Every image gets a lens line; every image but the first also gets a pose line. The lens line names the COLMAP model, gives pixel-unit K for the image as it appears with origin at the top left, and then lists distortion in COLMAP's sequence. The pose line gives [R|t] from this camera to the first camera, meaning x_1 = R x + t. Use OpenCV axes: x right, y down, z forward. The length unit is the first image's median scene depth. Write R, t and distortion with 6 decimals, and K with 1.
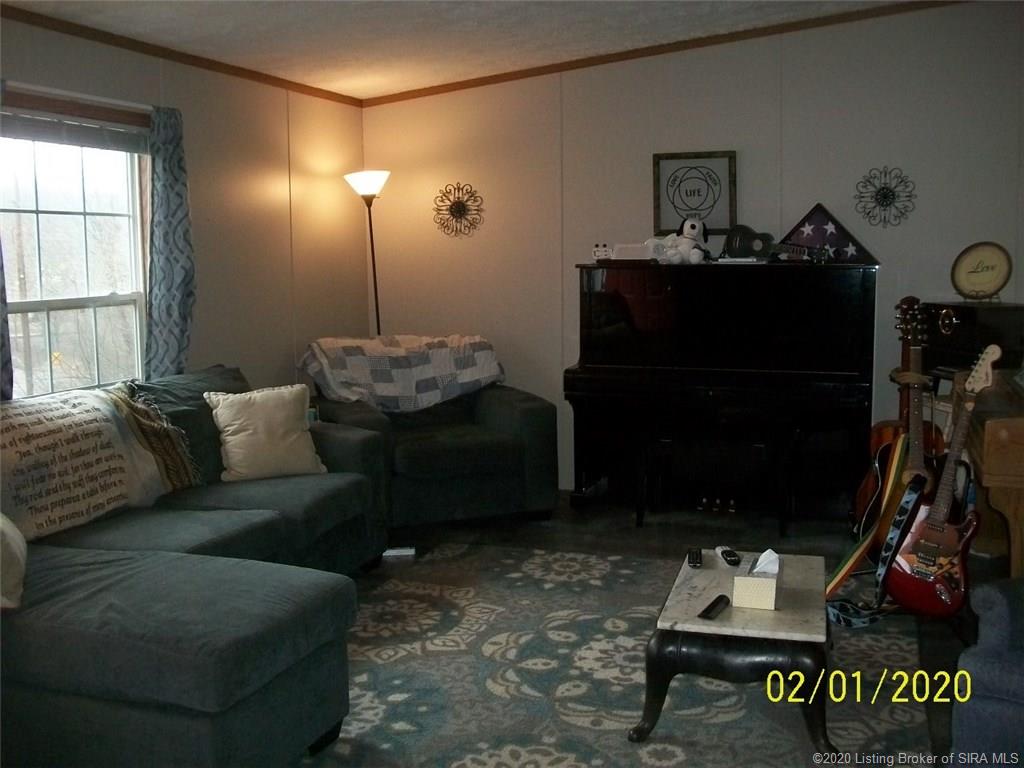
lens RADIAL K [[1089.1, 0, 512.0], [0, 1089.1, 384.0], [0, 0, 1]] dist [-0.110258, 0.007506]
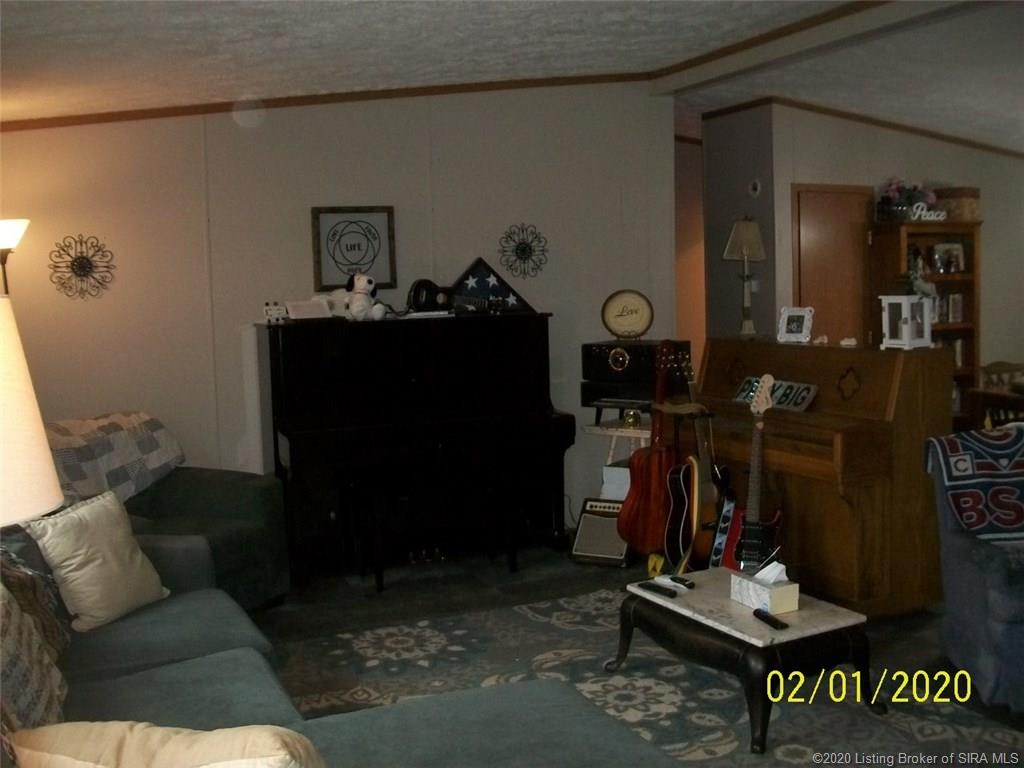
lens RADIAL K [[1100.5, 0, 512.0], [0, 1100.5, 384.0], [0, 0, 1]] dist [-0.079218, 0.031096]
pose [[0.742751, -0.068231, 0.666082, -0.401255], [0.112352, 0.993390, -0.023525, -0.015272], [-0.660074, 0.092309, 0.745507, 0.181611]]
